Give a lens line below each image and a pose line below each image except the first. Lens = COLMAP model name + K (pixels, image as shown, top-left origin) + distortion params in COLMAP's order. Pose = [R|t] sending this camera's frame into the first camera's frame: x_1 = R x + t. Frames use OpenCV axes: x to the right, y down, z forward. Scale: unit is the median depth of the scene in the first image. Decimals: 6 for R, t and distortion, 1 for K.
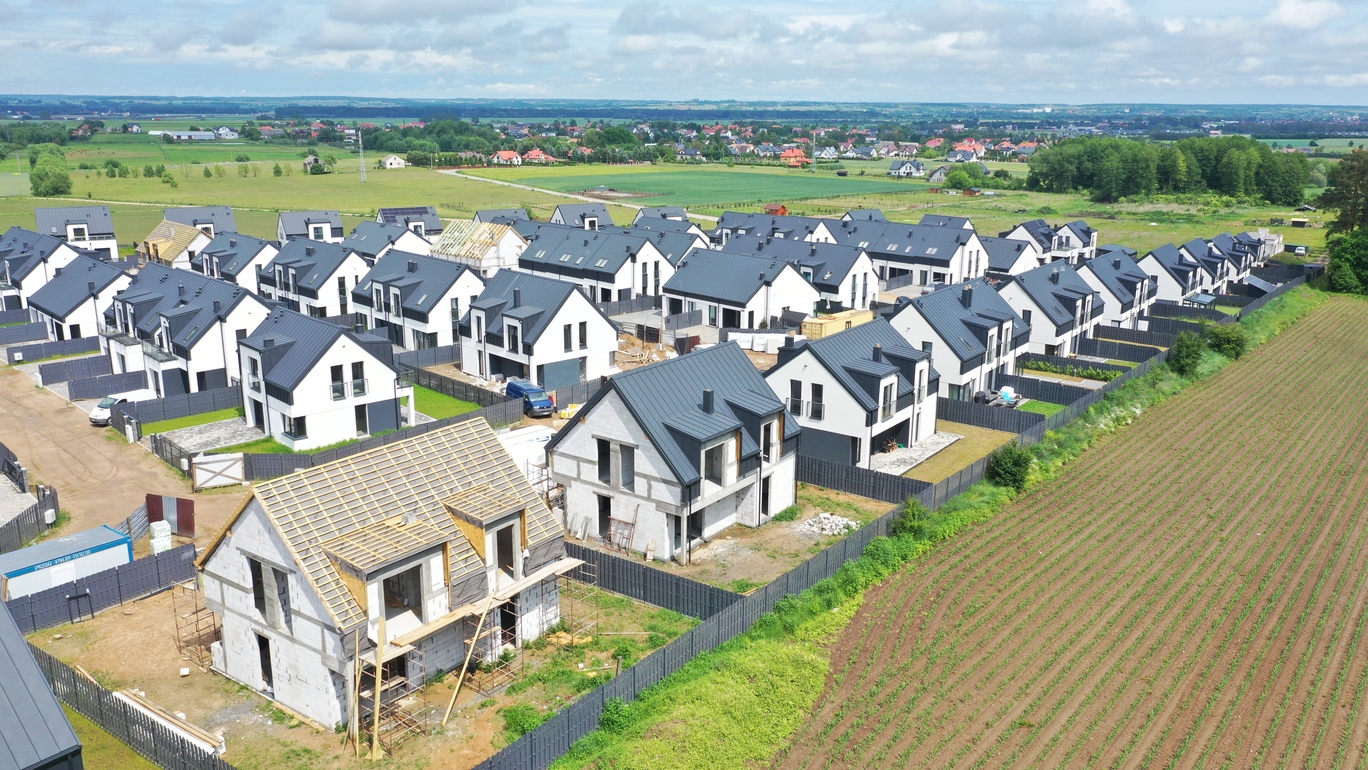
lens RADIAL K [[1076.2, 0, 683.1], [0, 1076.2, 390.0], [0, 0, 1]] dist [-0.000720, 0.003331]
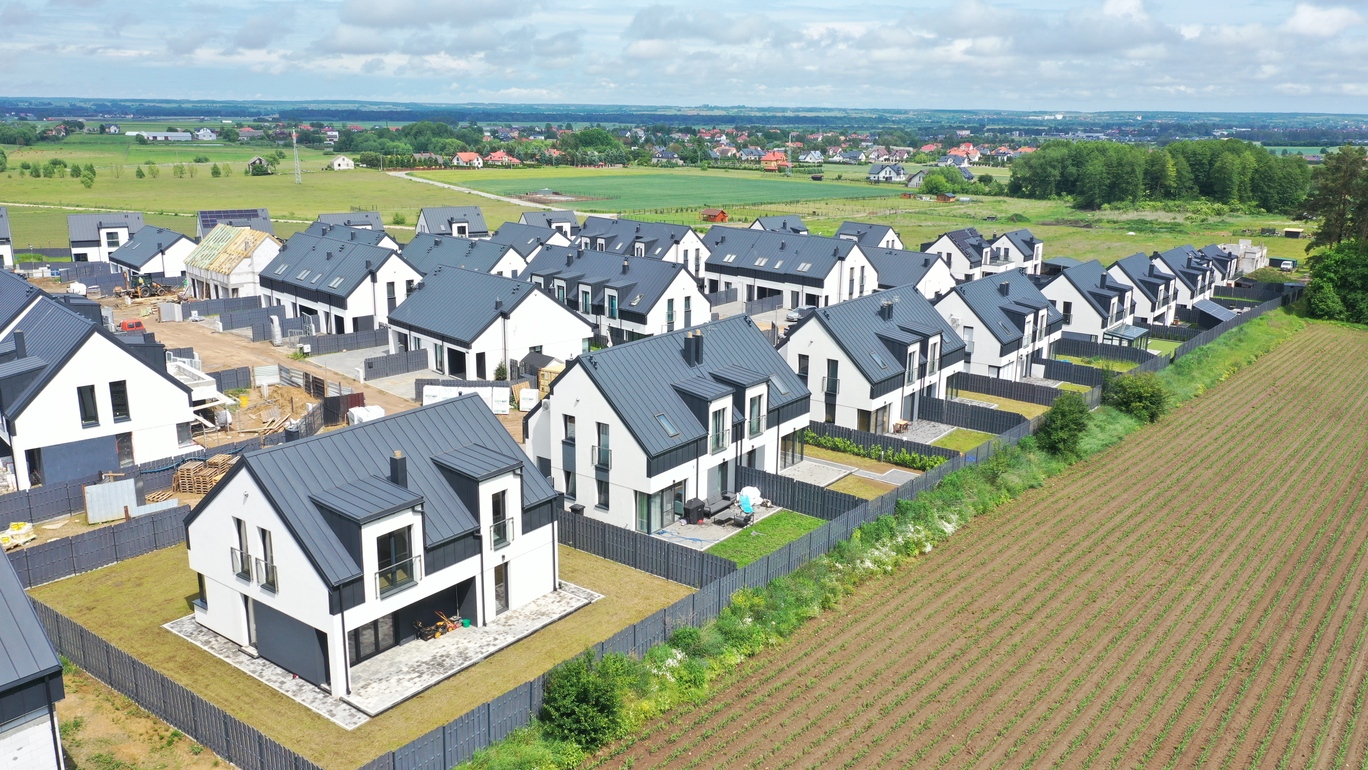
lens RADIAL K [[1076.2, 0, 682.0], [0, 1076.2, 392.1], [0, 0, 1]] dist [-0.000720, 0.003331]
pose [[0.999917, 0.007304, -0.010642, 0.139178], [-0.007337, 0.999968, -0.003029, -0.030517], [0.010619, 0.003107, 0.999939, 0.182702]]
